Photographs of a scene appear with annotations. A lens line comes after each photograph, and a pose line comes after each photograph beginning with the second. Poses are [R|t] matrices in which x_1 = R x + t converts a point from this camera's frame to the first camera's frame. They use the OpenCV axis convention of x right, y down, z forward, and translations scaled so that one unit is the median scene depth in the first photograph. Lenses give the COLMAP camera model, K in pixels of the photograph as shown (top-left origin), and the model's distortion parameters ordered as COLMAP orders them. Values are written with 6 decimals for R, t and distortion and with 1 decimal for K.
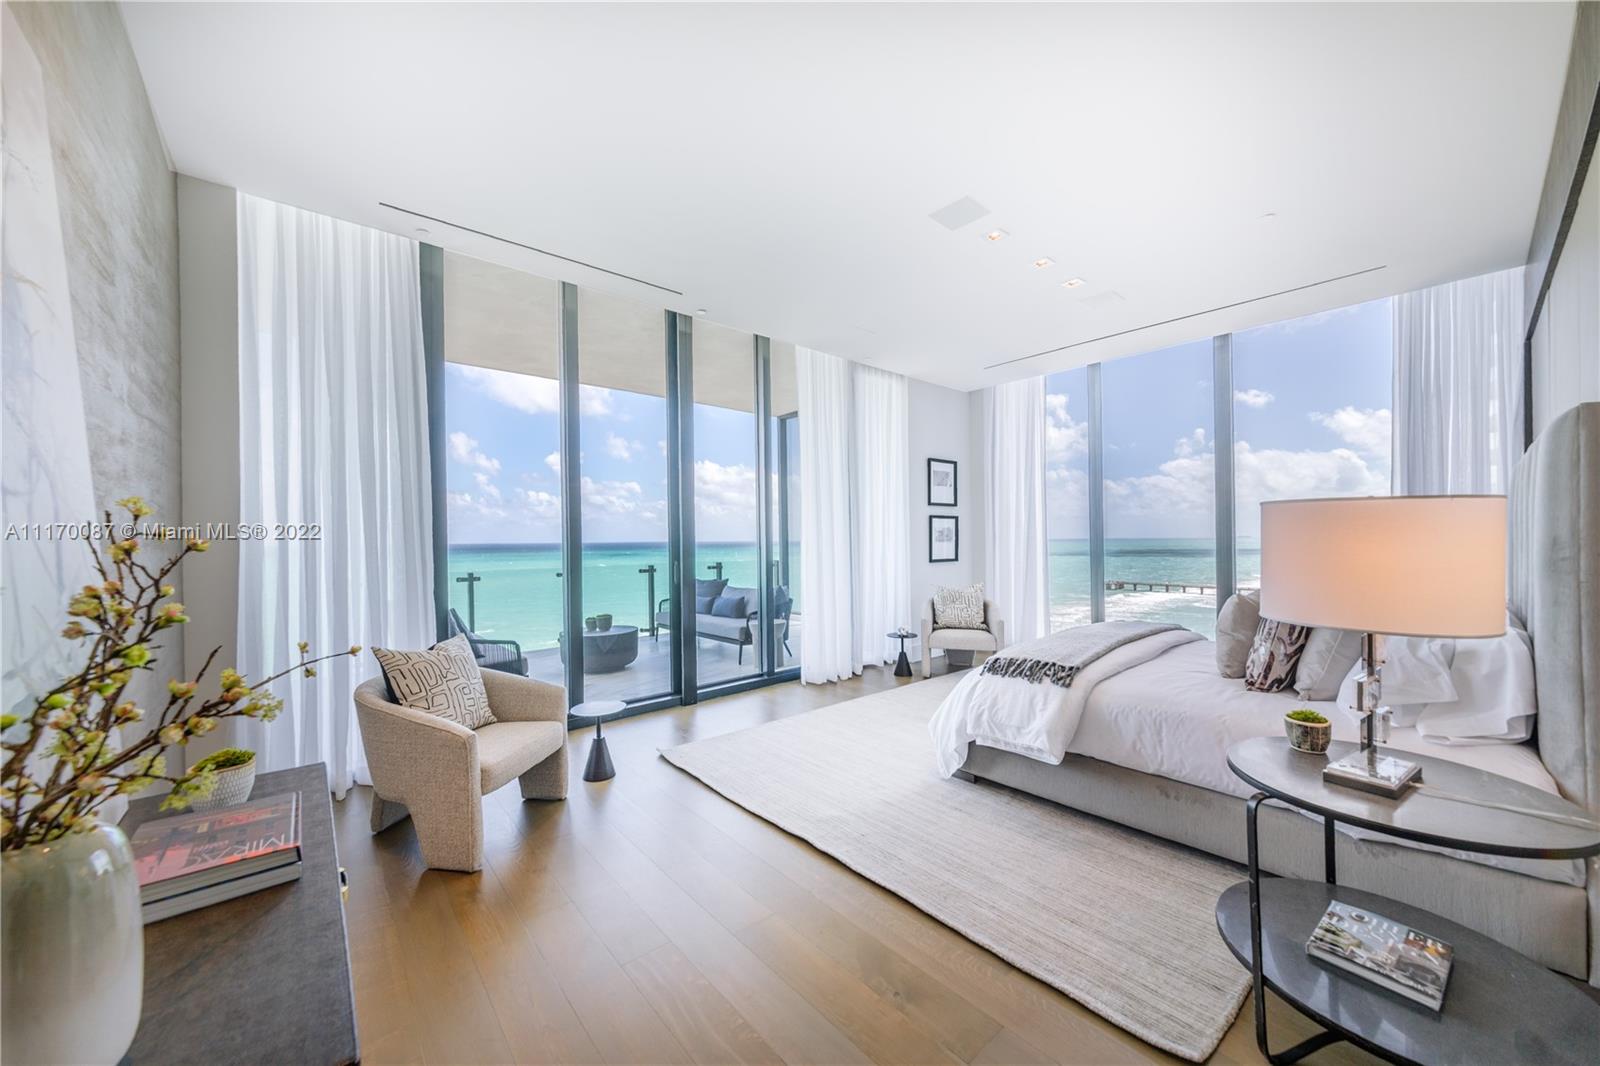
lens RADIAL K [[580.6, 0, 796.6], [0, 580.6, 513.6], [0, 0, 1]] dist [0.000446, -0.000008]
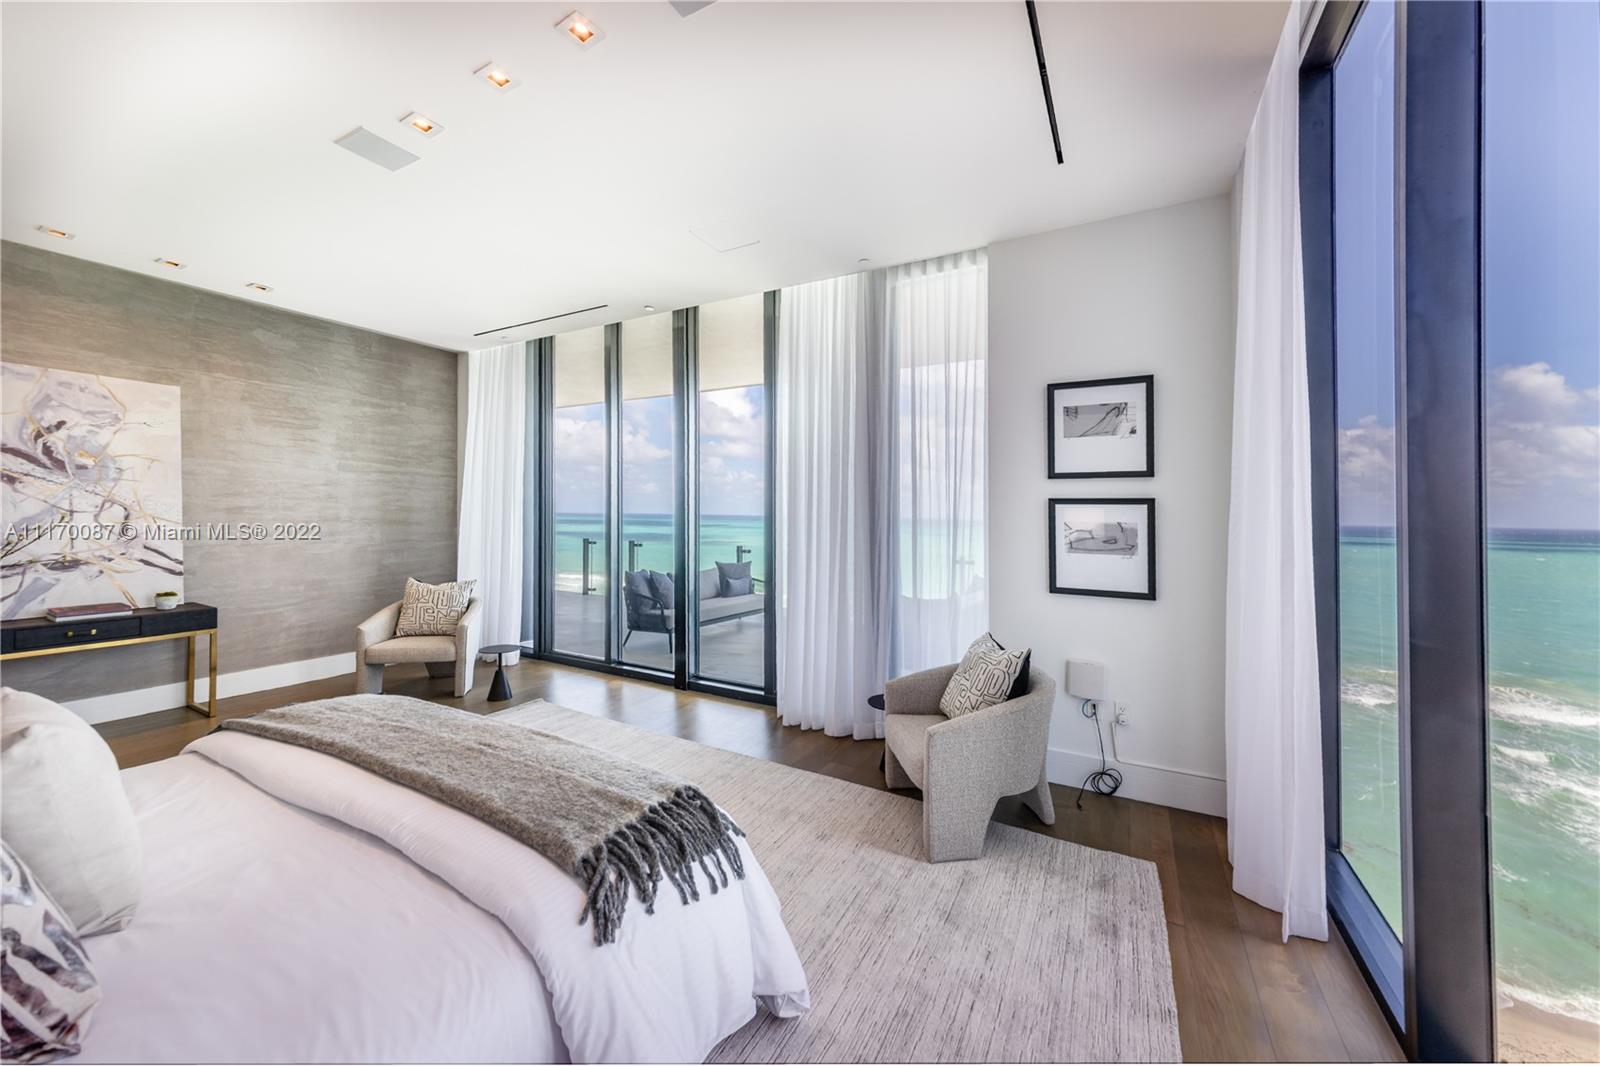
lens RADIAL K [[575.4, 0, 802.1], [0, 575.4, 500.4], [0, 0, 1]] dist [-0.000127, 0.000005]
pose [[0.353241, -0.007022, -0.935506, 0.741967], [0.024105, 0.999708, 0.001598, -0.001745], [0.935222, -0.023115, 0.353307, 0.743827]]
